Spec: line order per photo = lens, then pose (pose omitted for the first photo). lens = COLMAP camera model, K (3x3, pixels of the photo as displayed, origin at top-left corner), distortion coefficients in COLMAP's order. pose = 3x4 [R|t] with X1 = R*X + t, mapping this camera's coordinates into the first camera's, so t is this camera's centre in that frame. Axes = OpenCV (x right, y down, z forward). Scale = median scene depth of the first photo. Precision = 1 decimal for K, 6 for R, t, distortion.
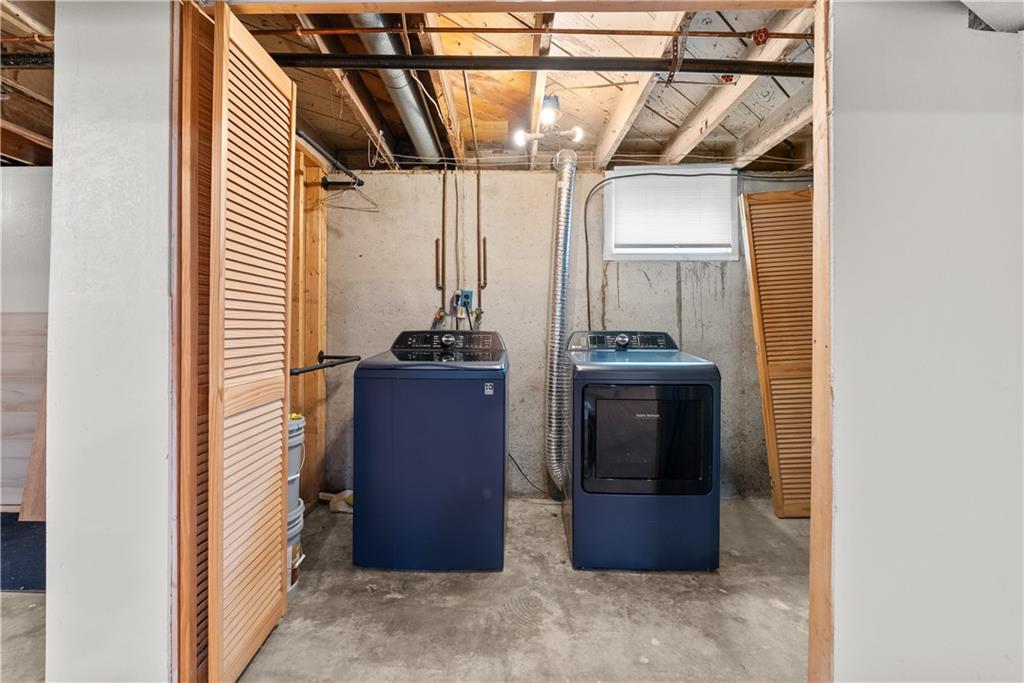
lens RADIAL K [[439.9, 0, 509.5], [0, 439.9, 328.2], [0, 0, 1]] dist [-0.009628, 0.000277]
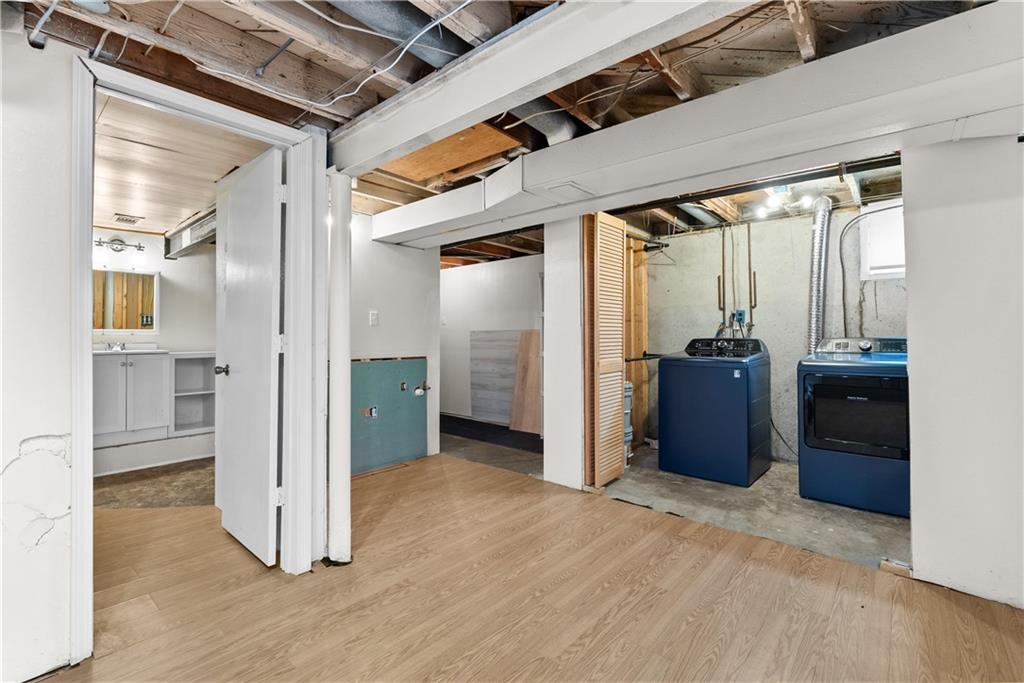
lens RADIAL K [[456.9, 0, 510.0], [0, 456.9, 330.9], [0, 0, 1]] dist [-0.000957, 0.000548]
pose [[0.744374, -0.014656, -0.667603, 0.348890], [0.007554, 0.999880, -0.013528, -0.004103], [0.667721, 0.005027, 0.744395, -0.628034]]
